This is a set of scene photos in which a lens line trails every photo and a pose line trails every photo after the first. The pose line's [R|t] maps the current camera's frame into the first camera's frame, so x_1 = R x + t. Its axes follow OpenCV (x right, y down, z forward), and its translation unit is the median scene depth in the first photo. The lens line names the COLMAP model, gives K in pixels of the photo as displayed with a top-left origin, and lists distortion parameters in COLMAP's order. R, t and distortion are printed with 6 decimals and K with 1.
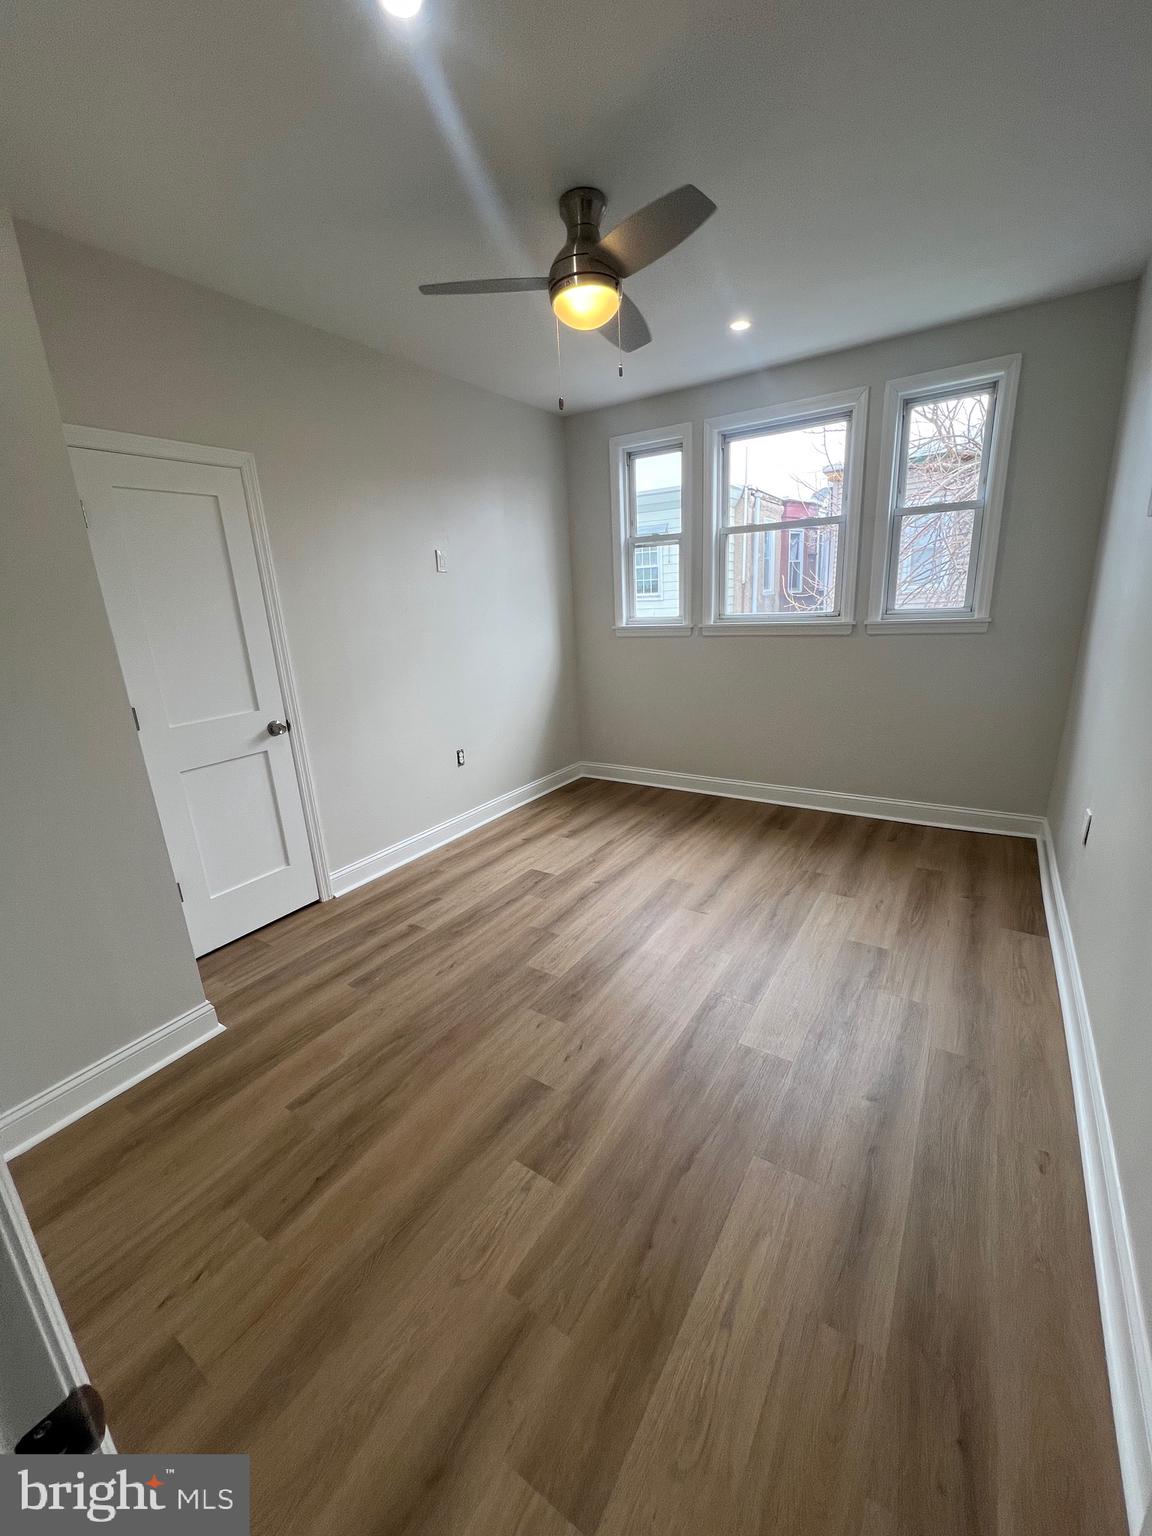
lens RADIAL K [[617.0, 0, 585.6], [0, 617.0, 767.3], [0, 0, 1]] dist [-0.000725, -0.000177]
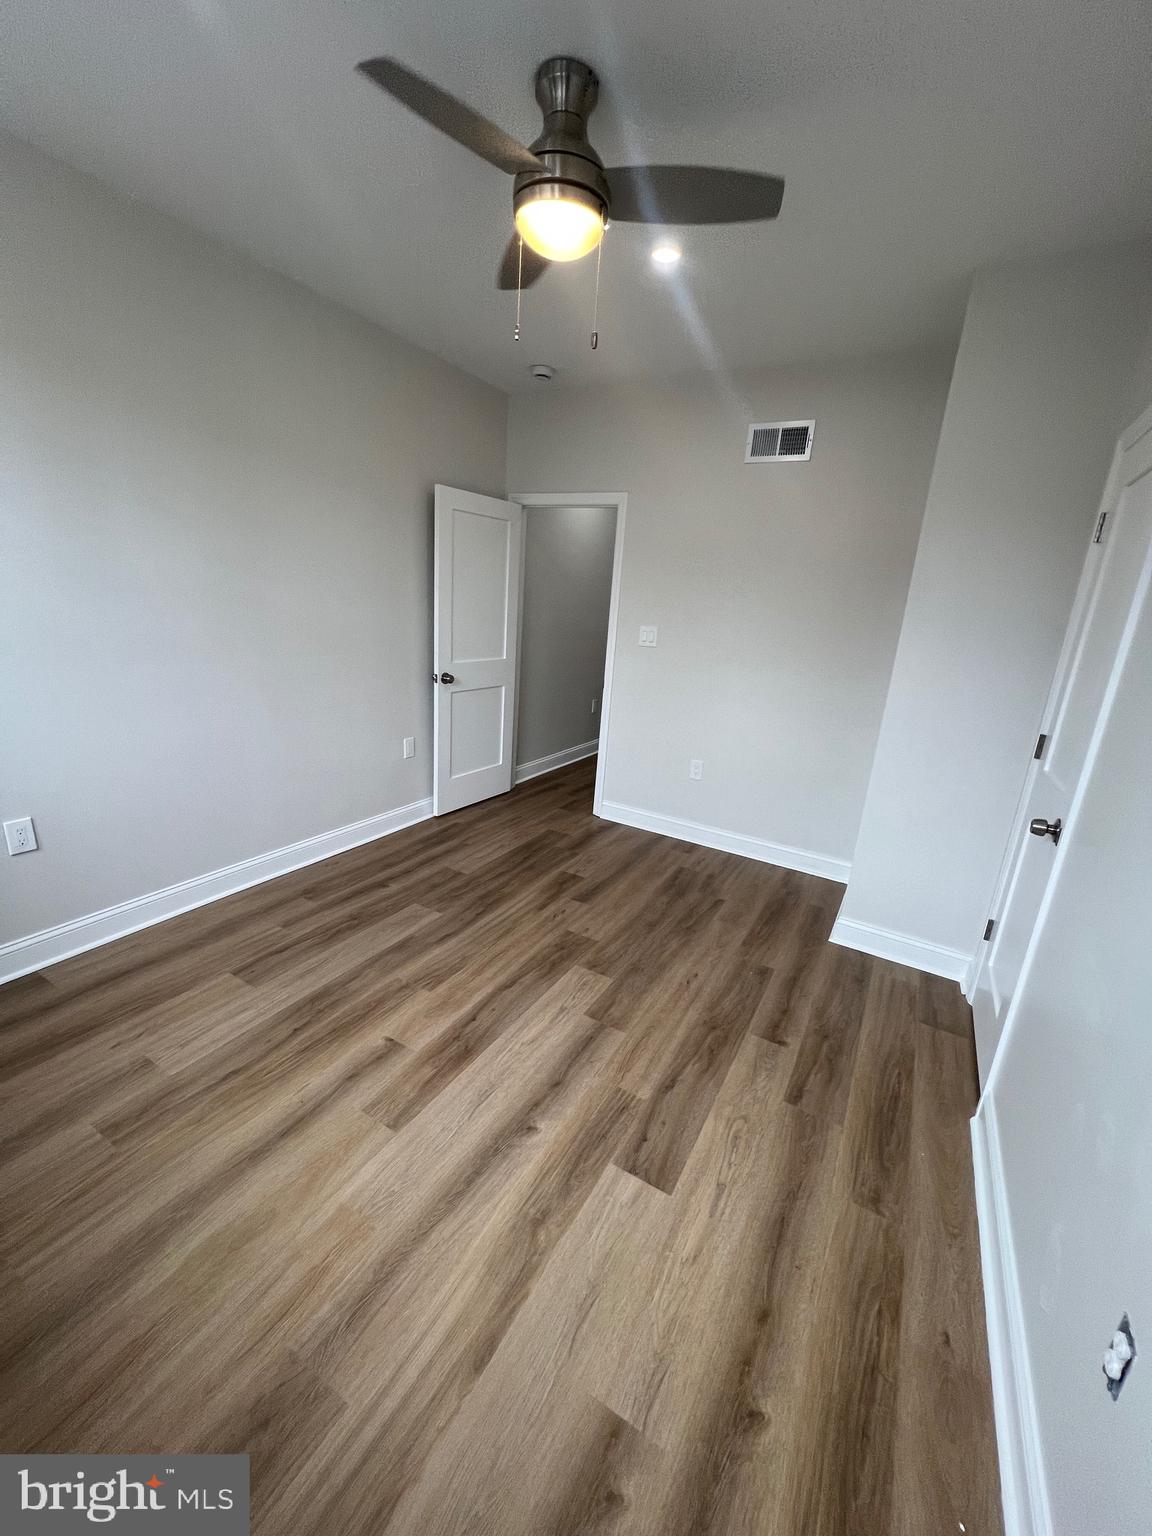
lens RADIAL K [[617.0, 0, 585.6], [0, 617.0, 767.3], [0, 0, 1]] dist [-0.000725, -0.000177]
pose [[-0.997894, -0.006416, -0.064545, 0.011671], [-0.039173, 0.852743, 0.520859, -0.488738], [0.051698, 0.522291, -0.851199, 1.698455]]
